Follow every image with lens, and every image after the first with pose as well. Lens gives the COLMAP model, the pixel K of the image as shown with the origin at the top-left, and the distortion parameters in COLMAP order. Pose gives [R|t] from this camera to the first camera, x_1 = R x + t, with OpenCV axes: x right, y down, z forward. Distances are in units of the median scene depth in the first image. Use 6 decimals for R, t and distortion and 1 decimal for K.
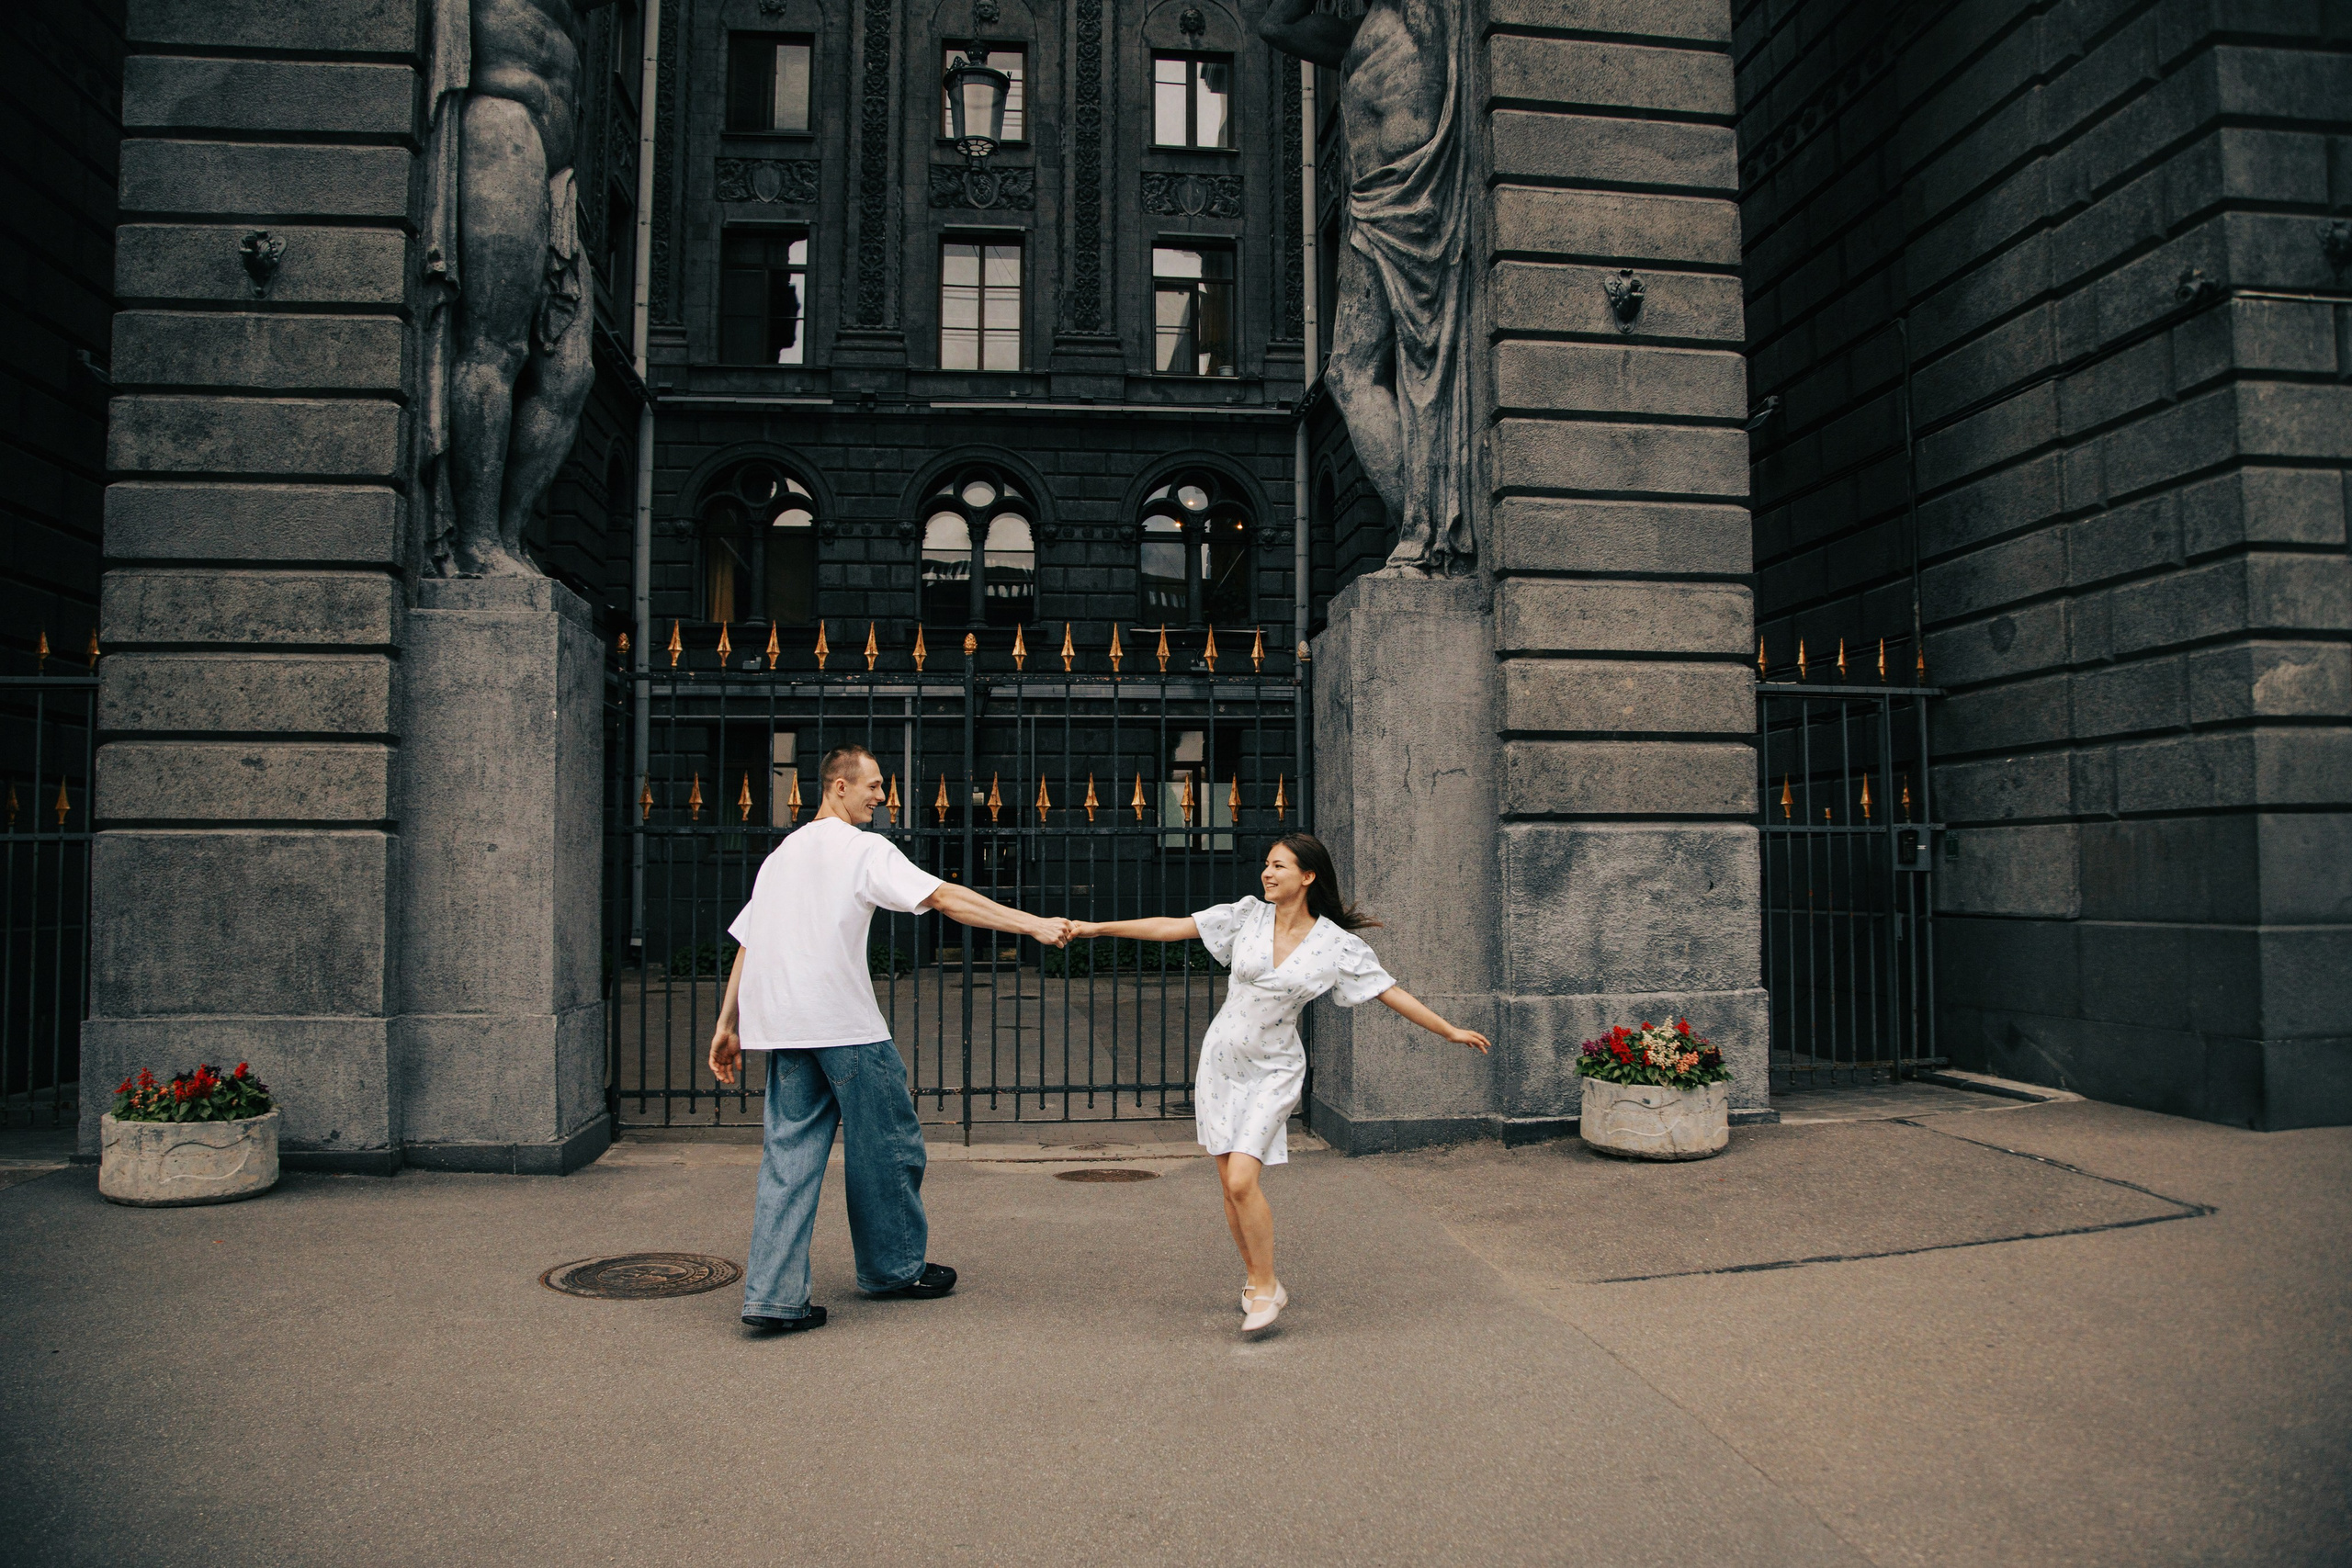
lens RADIAL K [[1711.8, 0, 1177.7], [0, 1711.8, 823.8], [0, 0, 1]] dist [-0.156657, 0.095483]
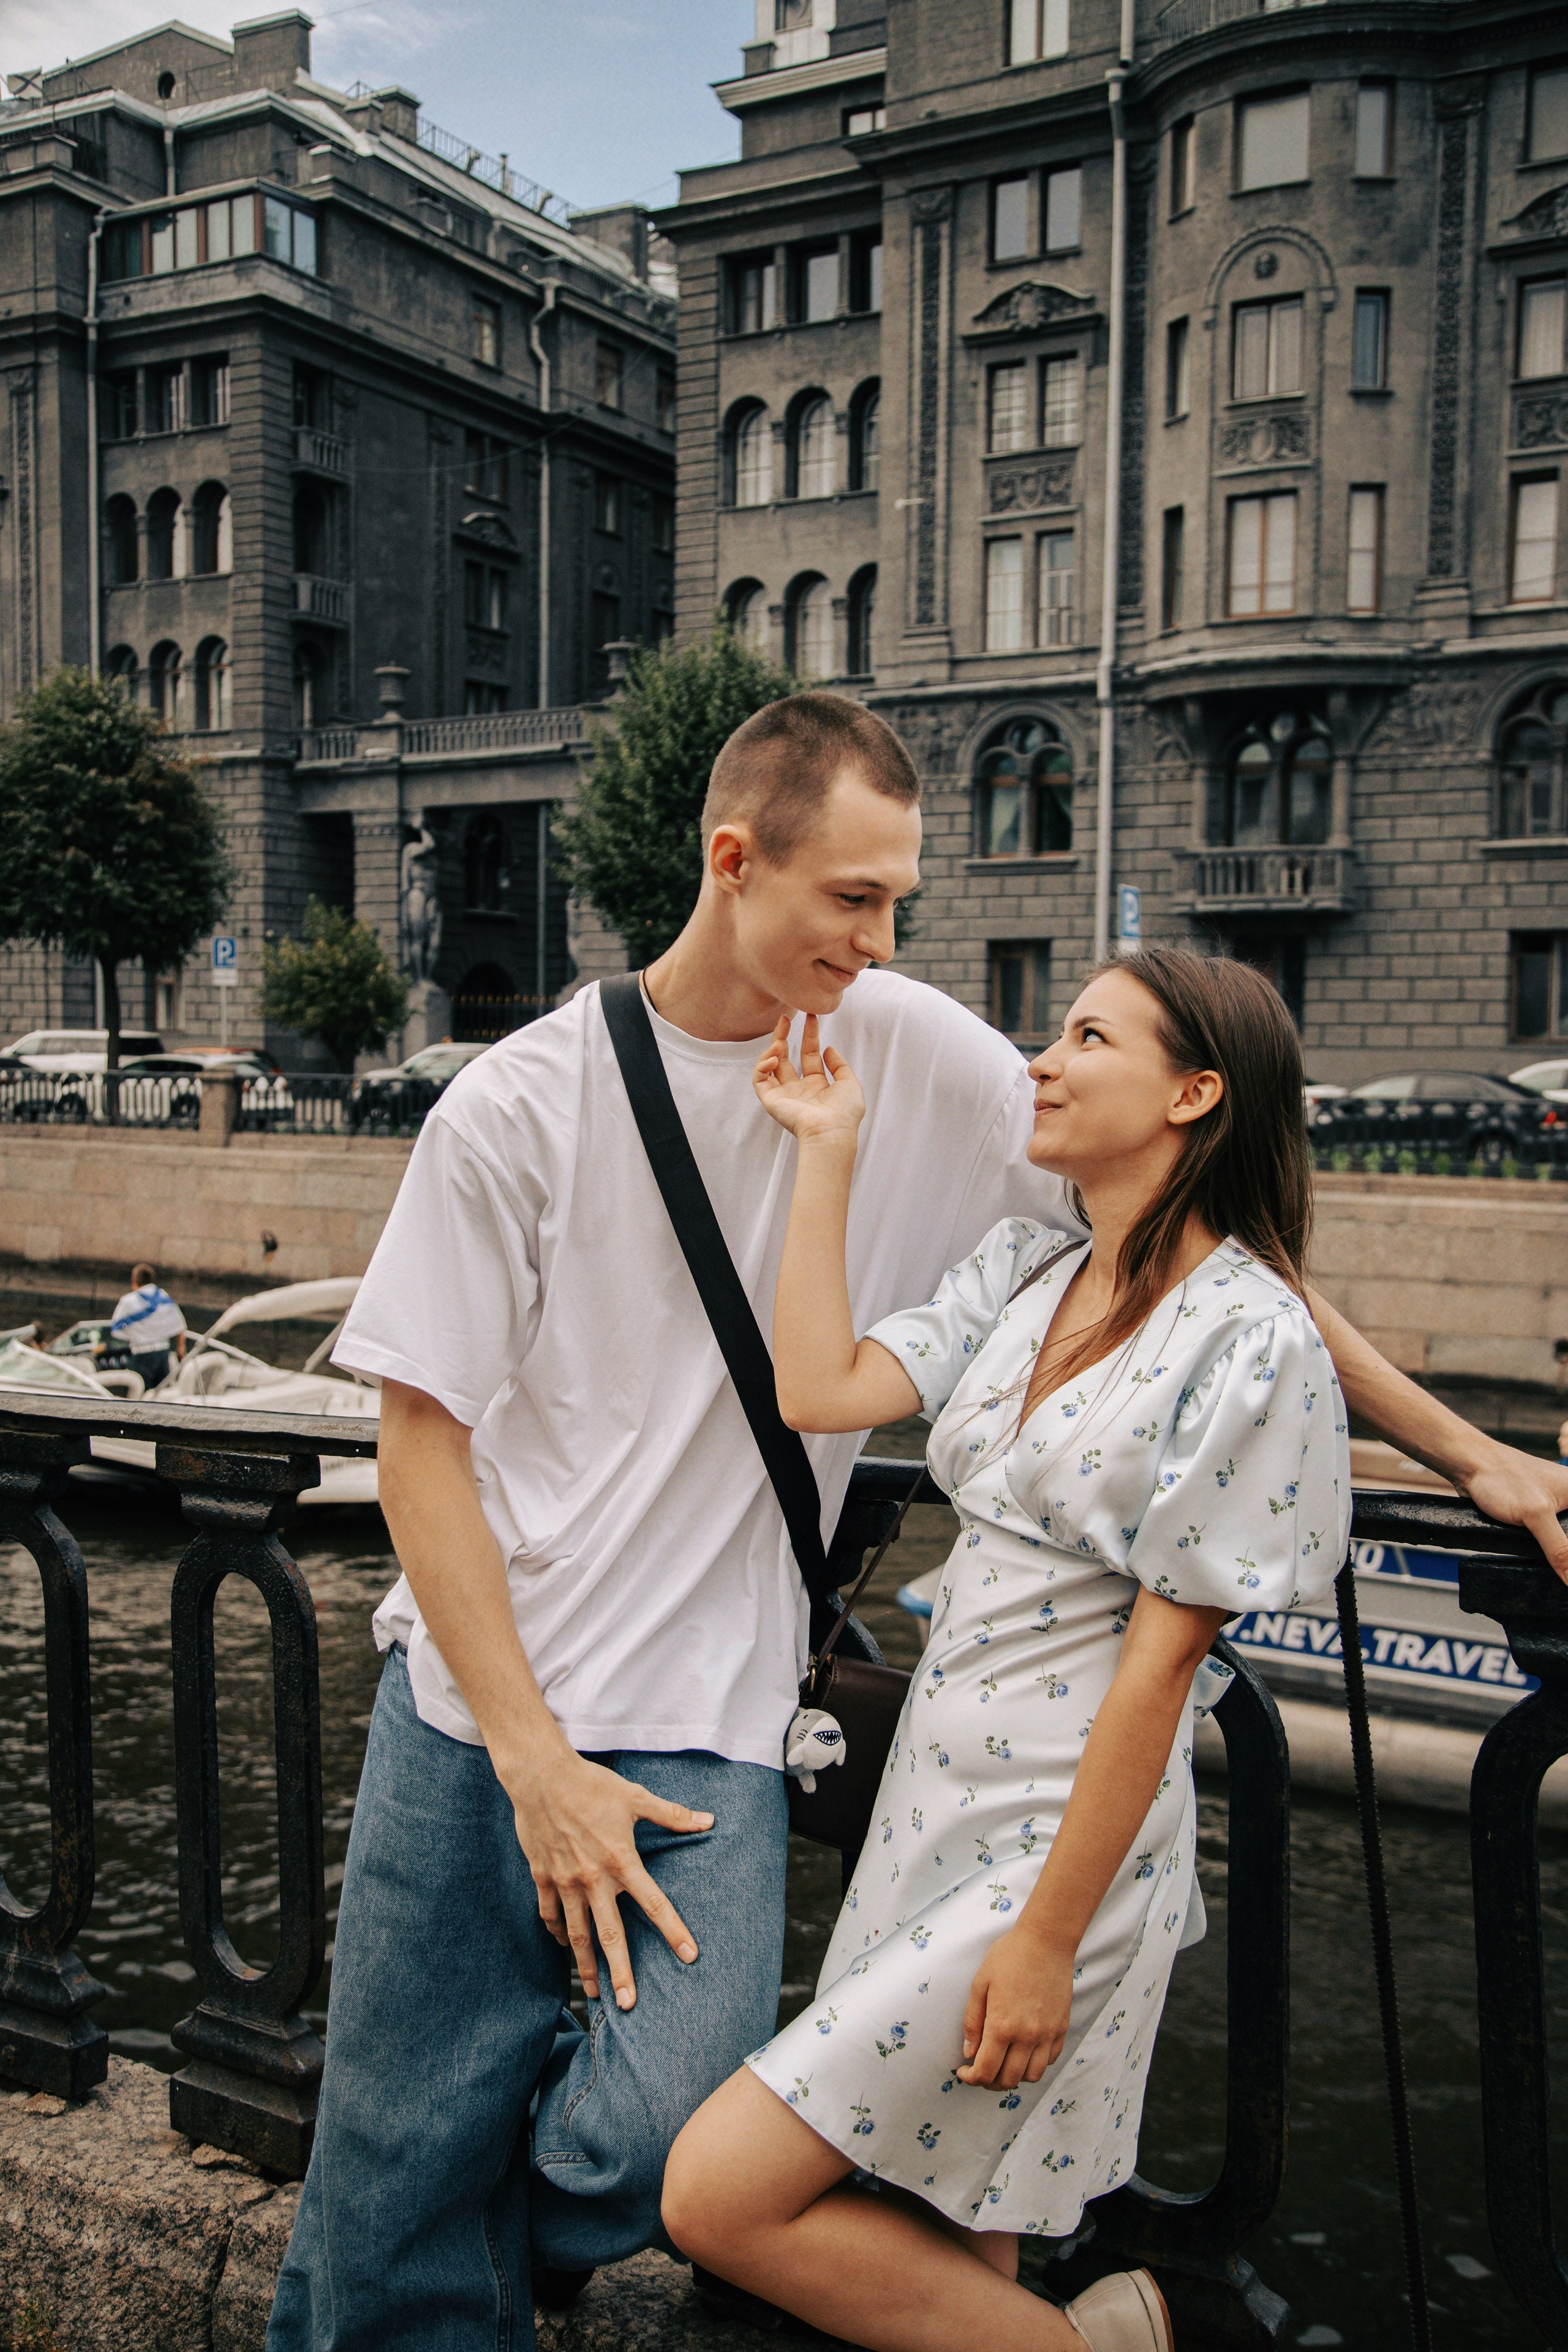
lens RADIAL K [[2305.3, 0, 783.6], [0, 2305.3, 1191.6], [0, 0, 1]] dist [-0.001848, 0.098467]
pose [[0.793233, 0.052633, -0.606640, 4.670115], [0.006547, 0.995463, 0.094929, -0.192802], [0.608883, -0.079272, 0.789289, -3.824773]]
